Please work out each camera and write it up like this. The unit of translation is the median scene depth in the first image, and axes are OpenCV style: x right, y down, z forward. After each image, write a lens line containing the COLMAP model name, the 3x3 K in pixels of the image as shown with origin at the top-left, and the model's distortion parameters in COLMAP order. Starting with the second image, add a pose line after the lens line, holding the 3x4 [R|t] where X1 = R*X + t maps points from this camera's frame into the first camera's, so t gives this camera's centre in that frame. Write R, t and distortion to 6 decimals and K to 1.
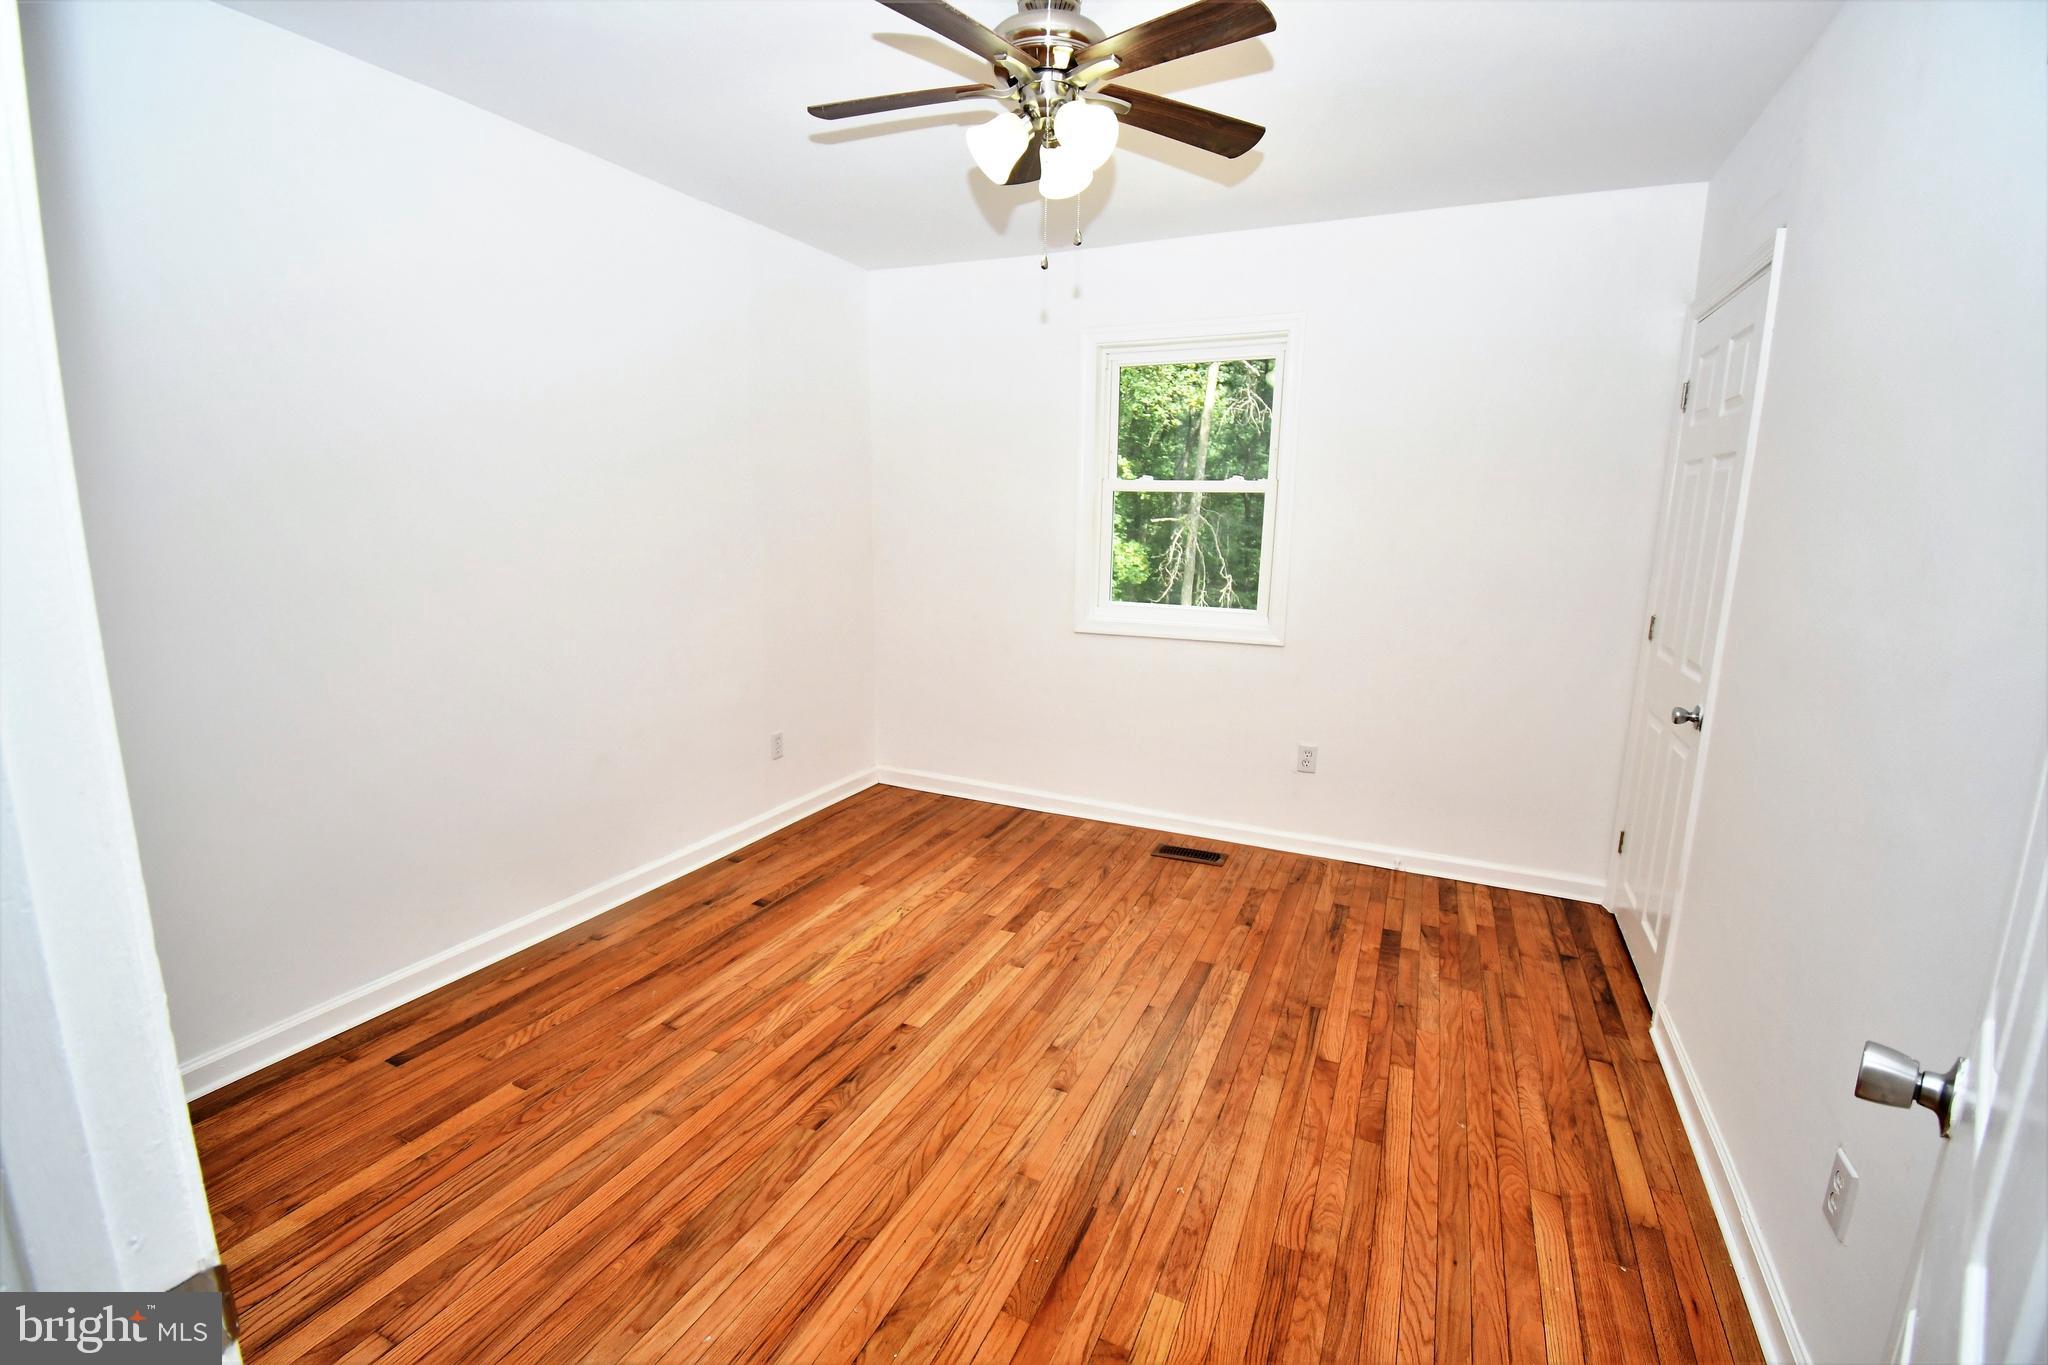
lens RADIAL K [[899.5, 0, 1015.4], [0, 899.5, 679.7], [0, 0, 1]] dist [0.024548, -0.029459]
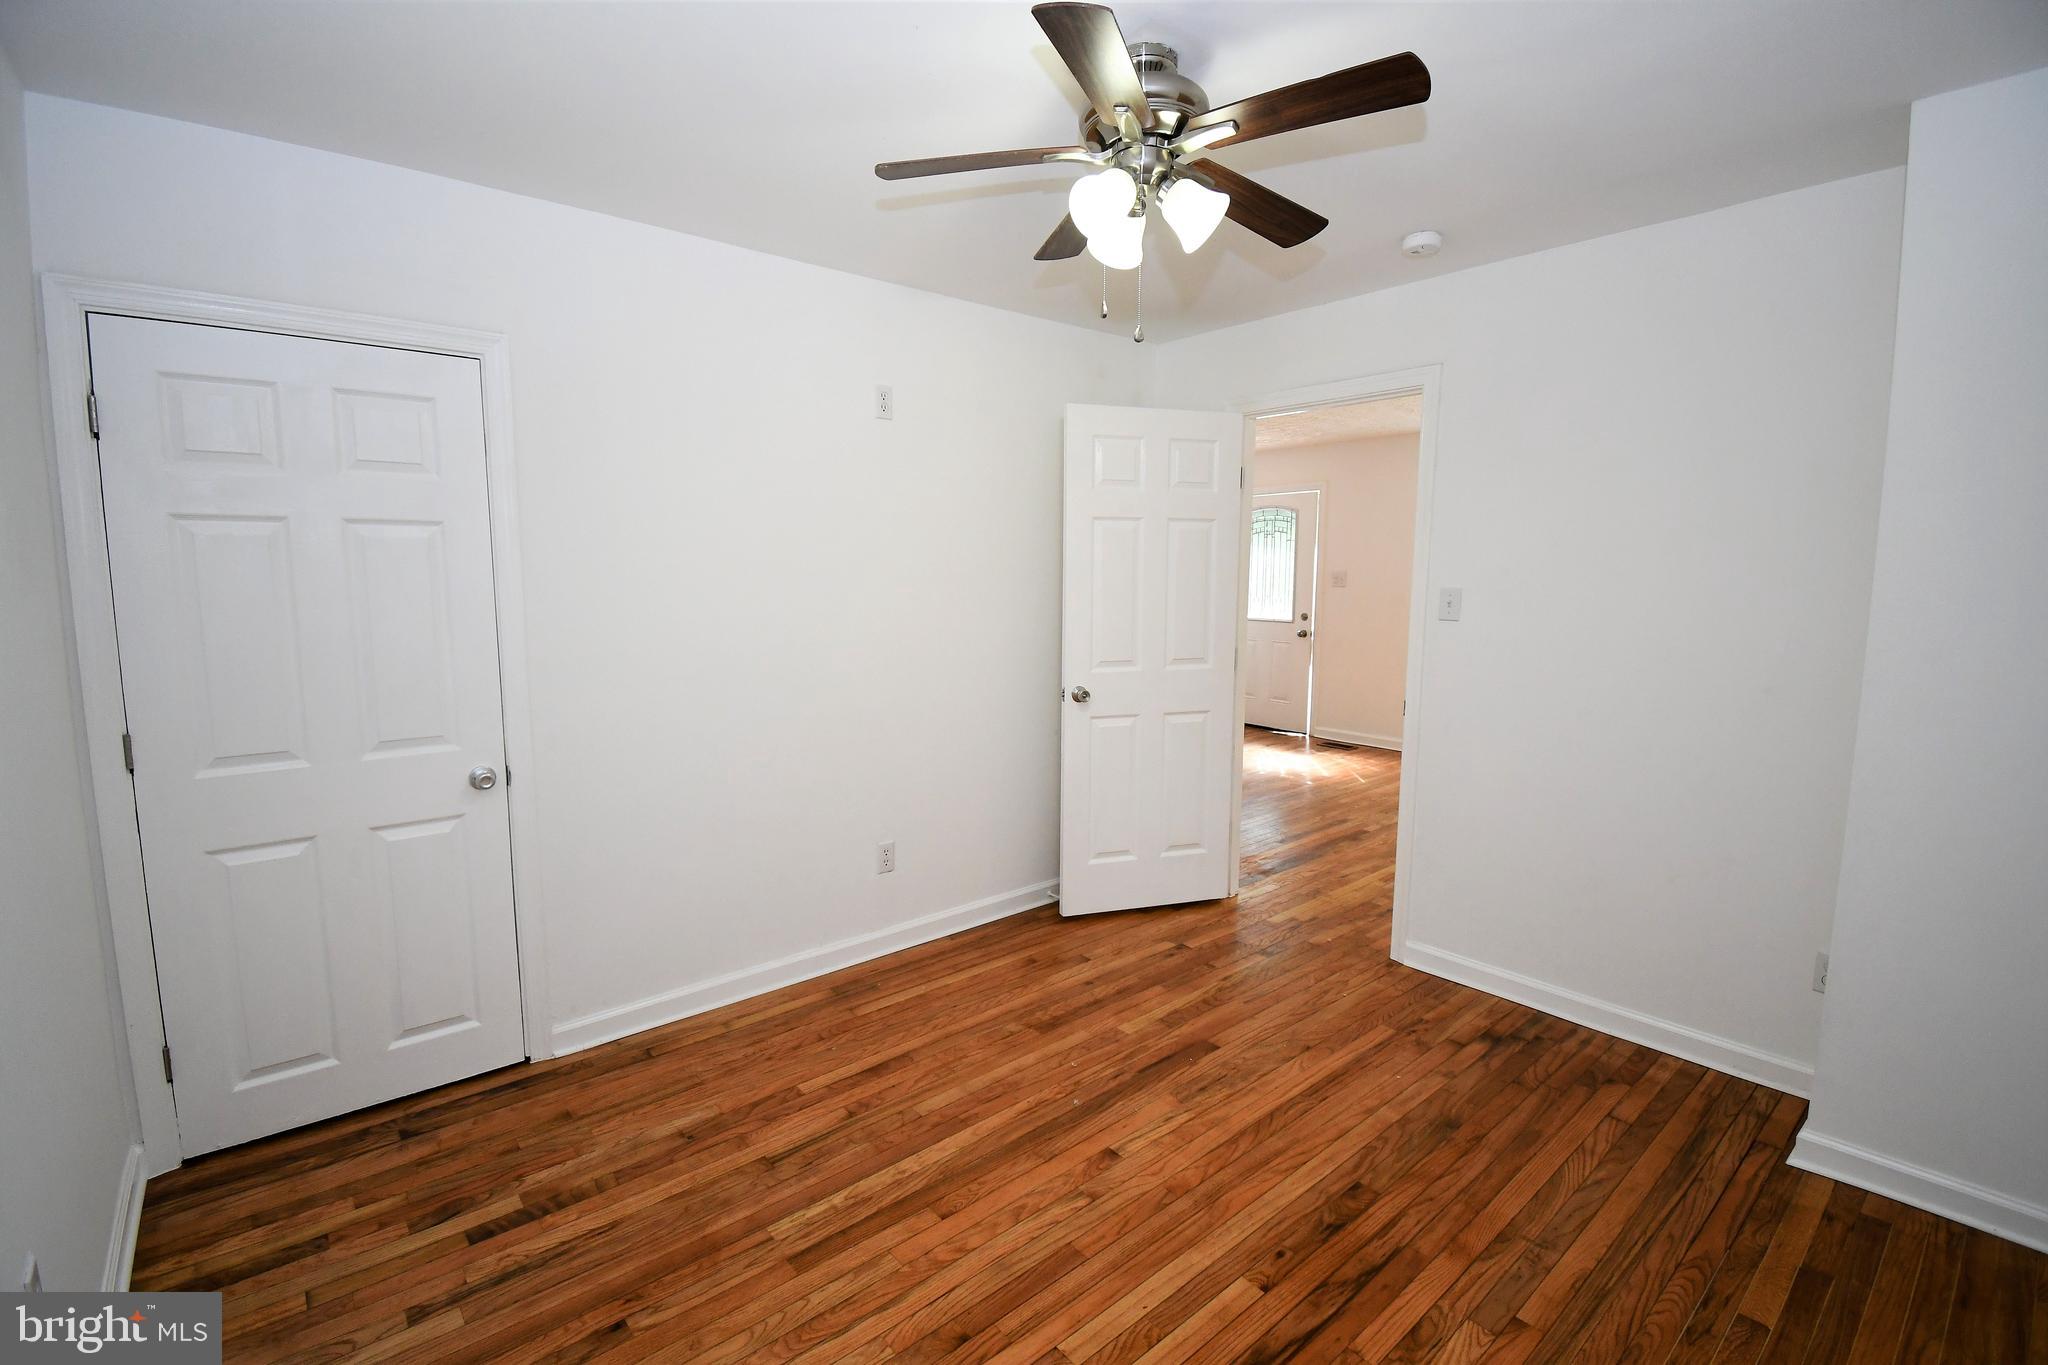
lens RADIAL K [[899.5, 0, 1015.4], [0, 899.5, 679.7], [0, 0, 1]] dist [0.024548, -0.029459]
pose [[-0.906805, -0.069323, 0.415812, -0.238140], [0.061020, 0.954412, 0.292190, -0.363923], [-0.417111, 0.290332, -0.861235, 1.772794]]
